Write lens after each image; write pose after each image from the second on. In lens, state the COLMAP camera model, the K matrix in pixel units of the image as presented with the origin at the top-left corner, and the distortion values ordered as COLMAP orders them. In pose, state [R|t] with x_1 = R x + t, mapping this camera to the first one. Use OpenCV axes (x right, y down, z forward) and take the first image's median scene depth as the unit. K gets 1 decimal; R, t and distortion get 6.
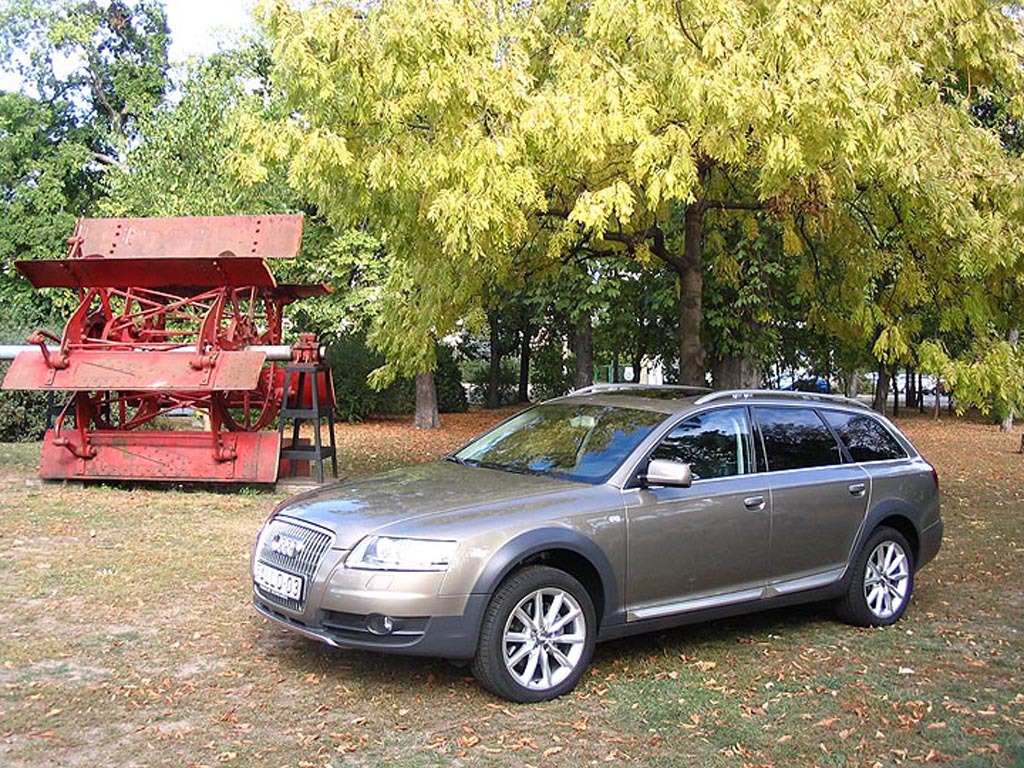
lens RADIAL K [[1117.5, 0, 512.0], [0, 1117.5, 384.0], [0, 0, 1]] dist [-0.207683, 0.252613]
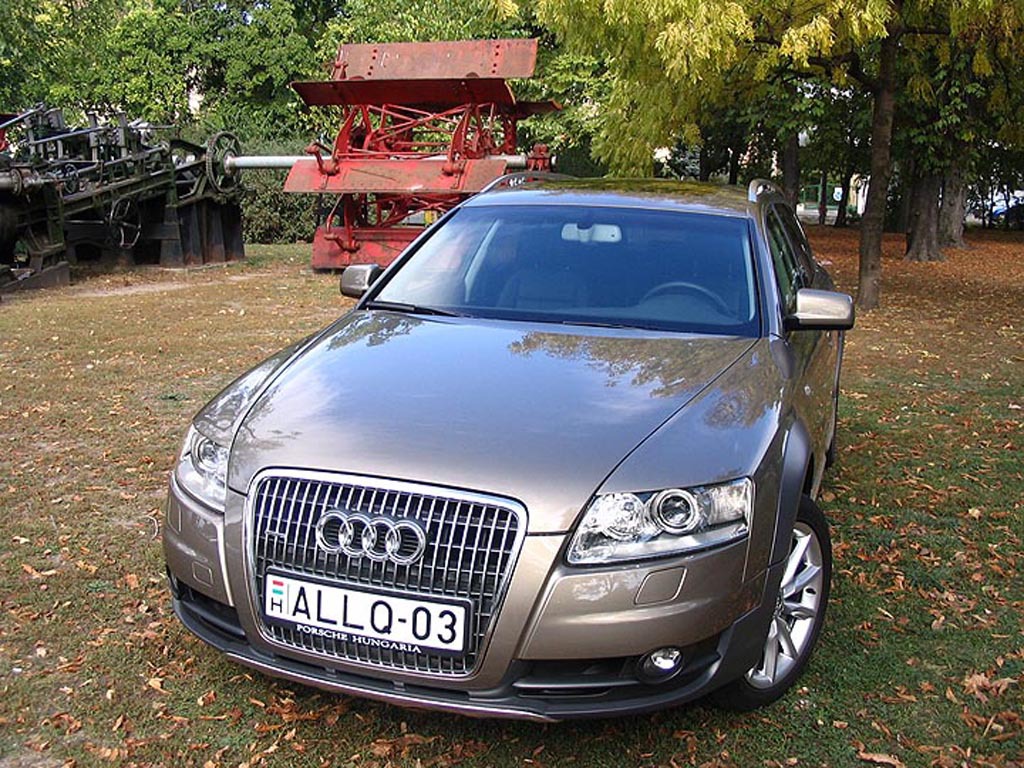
lens RADIAL K [[1117.5, 0, 512.0], [0, 1117.5, 384.0], [0, 0, 1]] dist [-0.207683, 0.252613]
pose [[0.983136, 0.038957, -0.178678, -0.000122], [-0.009538, 0.986640, 0.162635, 0.012453], [0.182626, -0.158189, 0.970373, -0.151189]]
